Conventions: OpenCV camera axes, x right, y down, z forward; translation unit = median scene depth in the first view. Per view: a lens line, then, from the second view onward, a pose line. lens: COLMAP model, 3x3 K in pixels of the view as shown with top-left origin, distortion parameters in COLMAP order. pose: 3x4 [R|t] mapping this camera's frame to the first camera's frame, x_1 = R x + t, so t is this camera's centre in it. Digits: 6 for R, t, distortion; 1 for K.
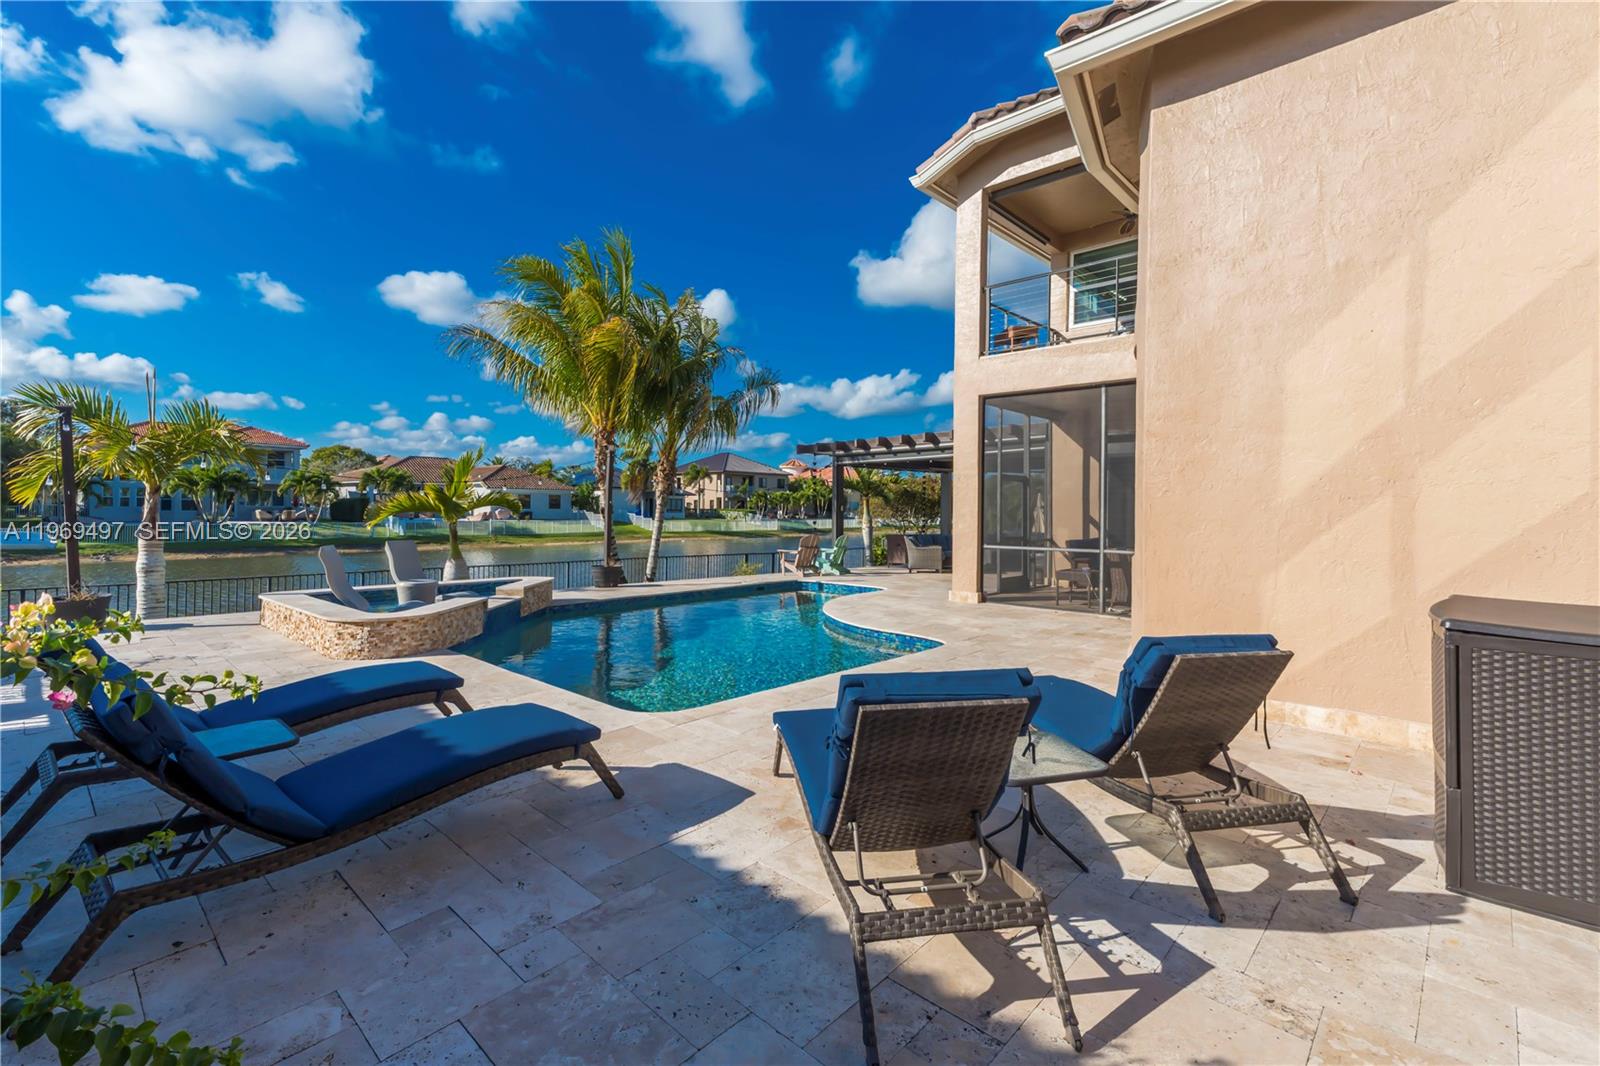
lens RADIAL K [[712.2, 0, 805.0], [0, 712.2, 513.1], [0, 0, 1]] dist [0.044259, -0.002467]
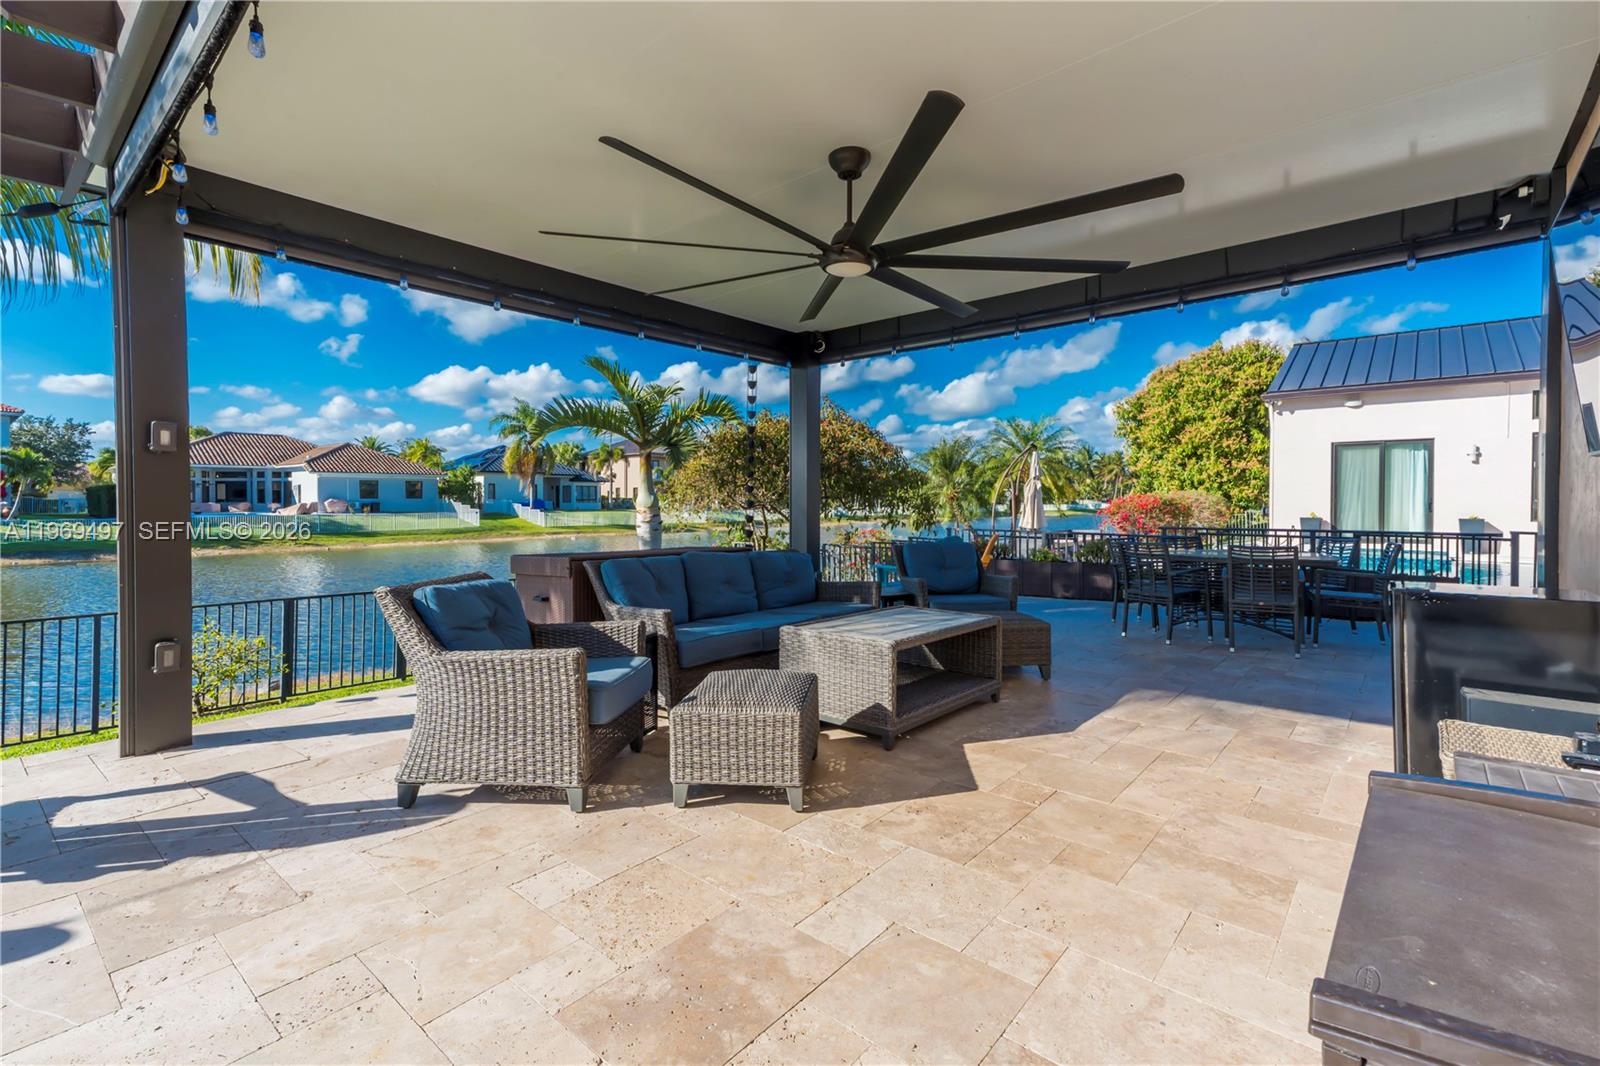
lens RADIAL K [[712.2, 0, 826.0], [0, 712.2, 501.0], [0, 0, 1]] dist [0.044259, -0.002467]
pose [[0.998457, -0.007192, 0.055059, 0.084093], [0.007429, 0.999964, -0.004107, 0.004590], [-0.055028, 0.004509, 0.998475, 0.285300]]
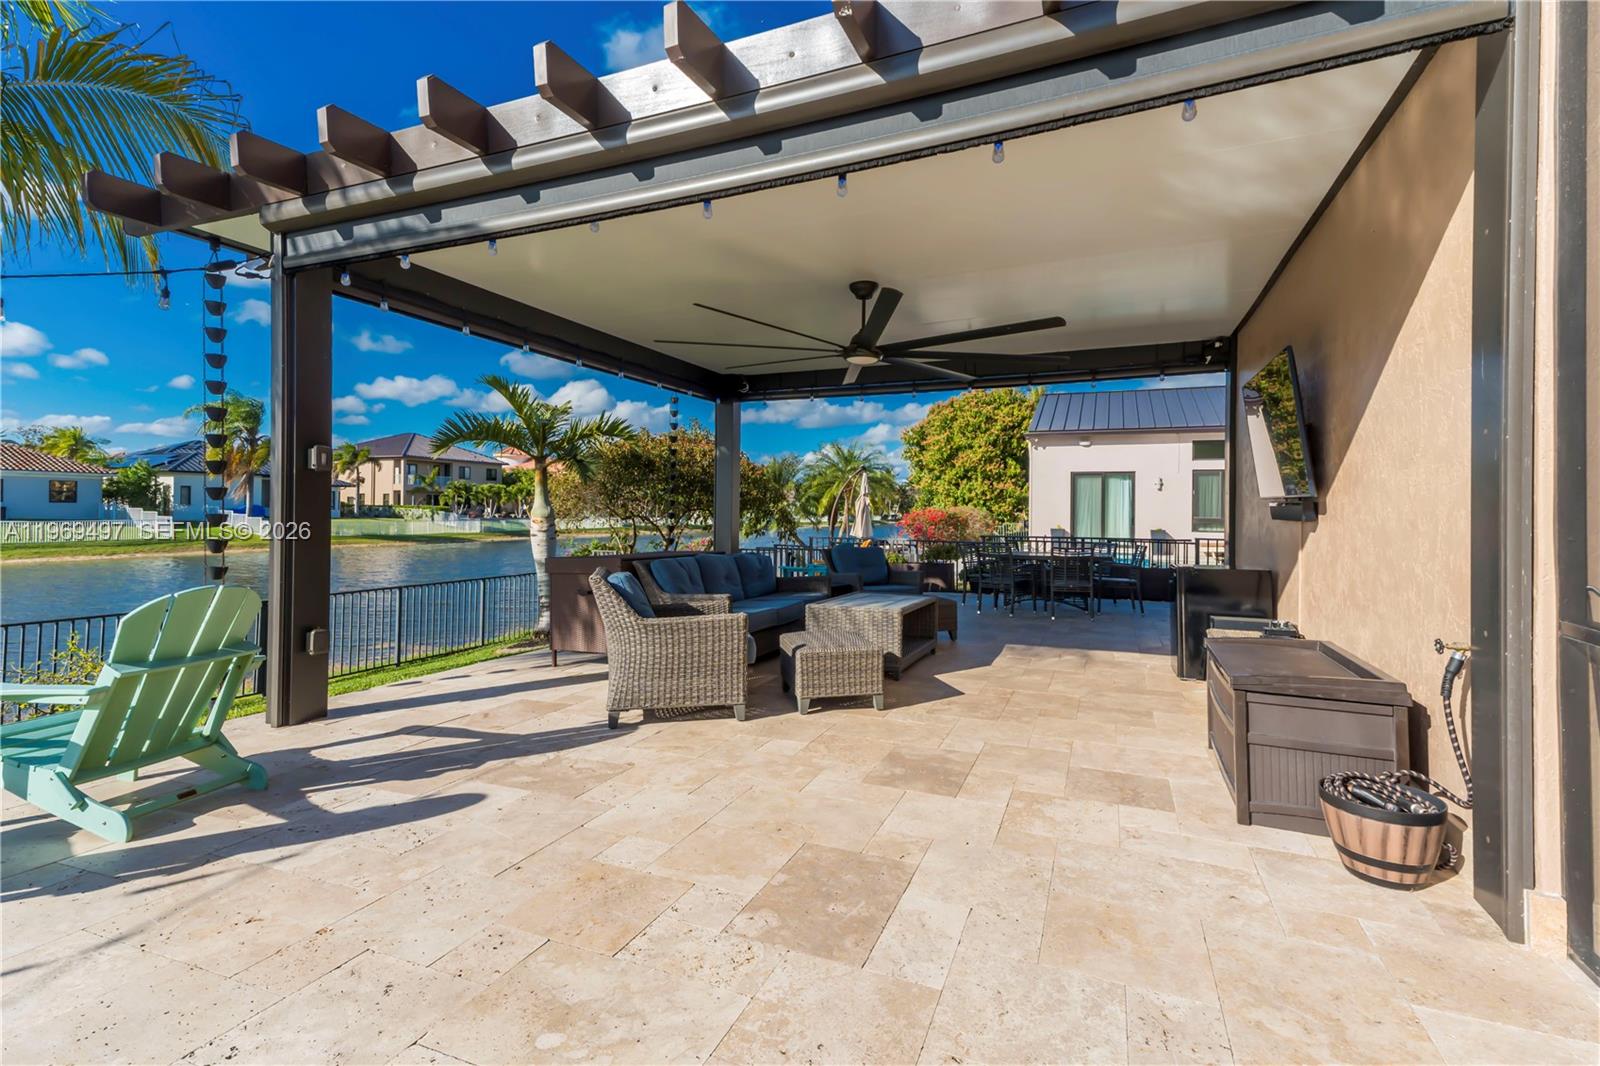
lens RADIAL K [[712.2, 0, 791.3], [0, 712.2, 499.2], [0, 0, 1]] dist [0.044259, -0.002467]
pose [[0.944567, 0.008221, 0.328215, 0.043463], [-0.001731, 0.999797, -0.020063, 0.003883], [-0.328313, 0.018383, 0.944390, 0.258860]]
